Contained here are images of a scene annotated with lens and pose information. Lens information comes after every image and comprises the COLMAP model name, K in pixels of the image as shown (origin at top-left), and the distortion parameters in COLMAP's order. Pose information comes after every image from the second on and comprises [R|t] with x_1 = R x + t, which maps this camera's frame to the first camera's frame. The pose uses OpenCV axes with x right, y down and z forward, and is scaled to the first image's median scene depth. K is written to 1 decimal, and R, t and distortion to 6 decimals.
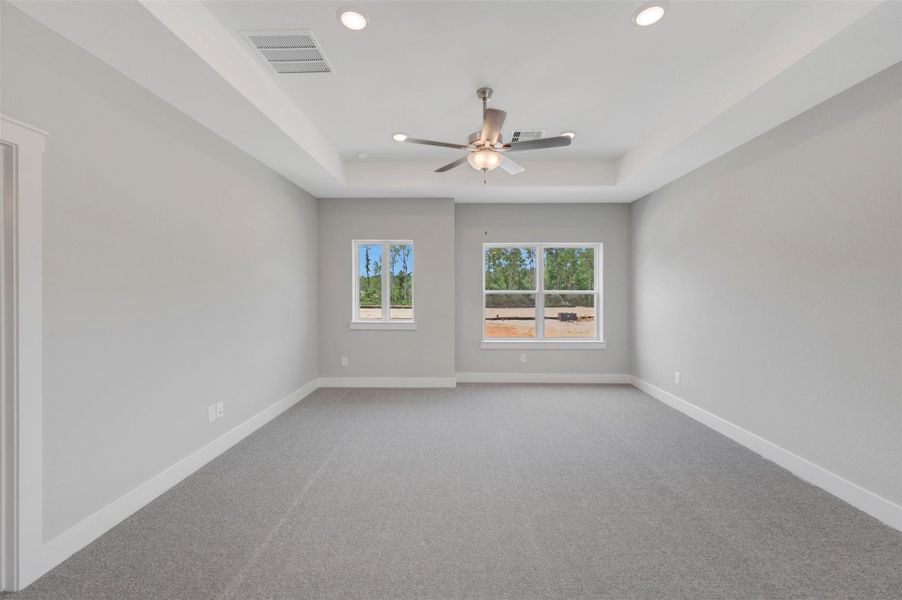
lens RADIAL K [[357.8, 0, 451.3], [0, 357.8, 292.2], [0, 0, 1]] dist [-0.000947, -0.000010]
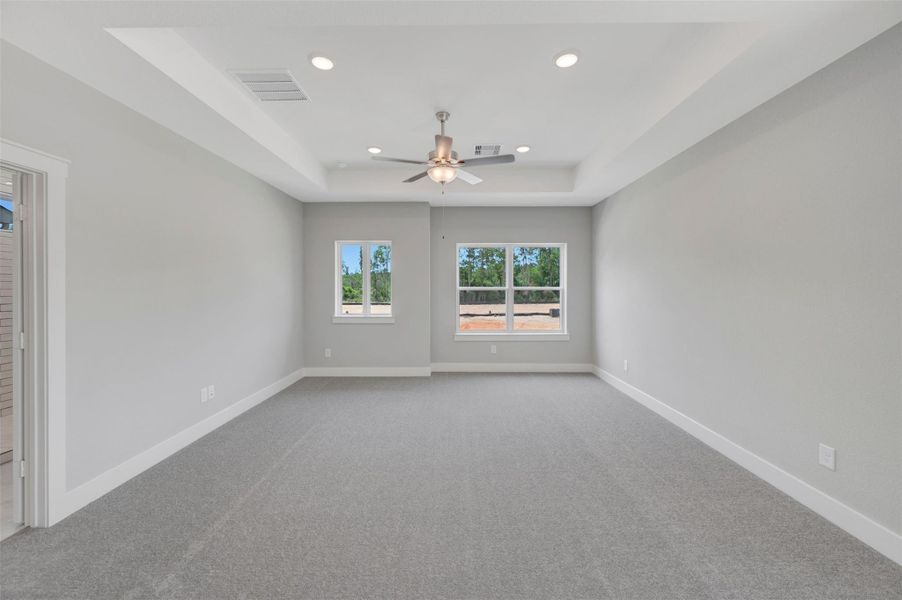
lens RADIAL K [[358.4, 0, 450.5], [0, 358.4, 287.8], [0, 0, 1]] dist [-0.000018, 0.000027]
pose [[0.999943, -0.001976, 0.010506, 0.064685], [0.002004, 0.999995, -0.002638, 0.000000], [-0.010501, 0.002659, 0.999941, -0.093949]]
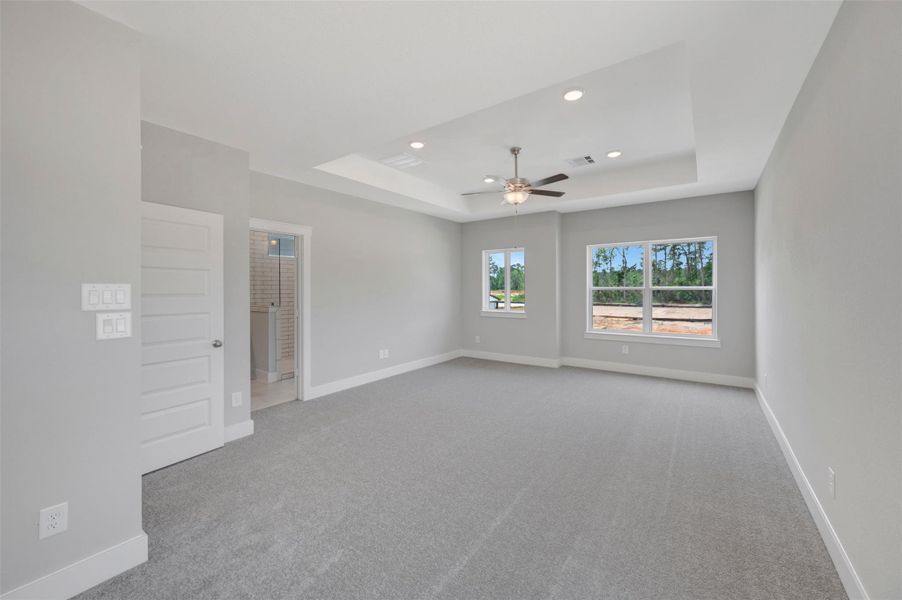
lens RADIAL K [[357.8, 0, 451.3], [0, 357.8, 292.2], [0, 0, 1]] dist [-0.000947, -0.000010]
pose [[0.824200, 0.001446, -0.566297, 0.411452], [0.003742, 0.999961, 0.007998, 0.000267], [0.566287, -0.008711, 0.824162, -0.197035]]
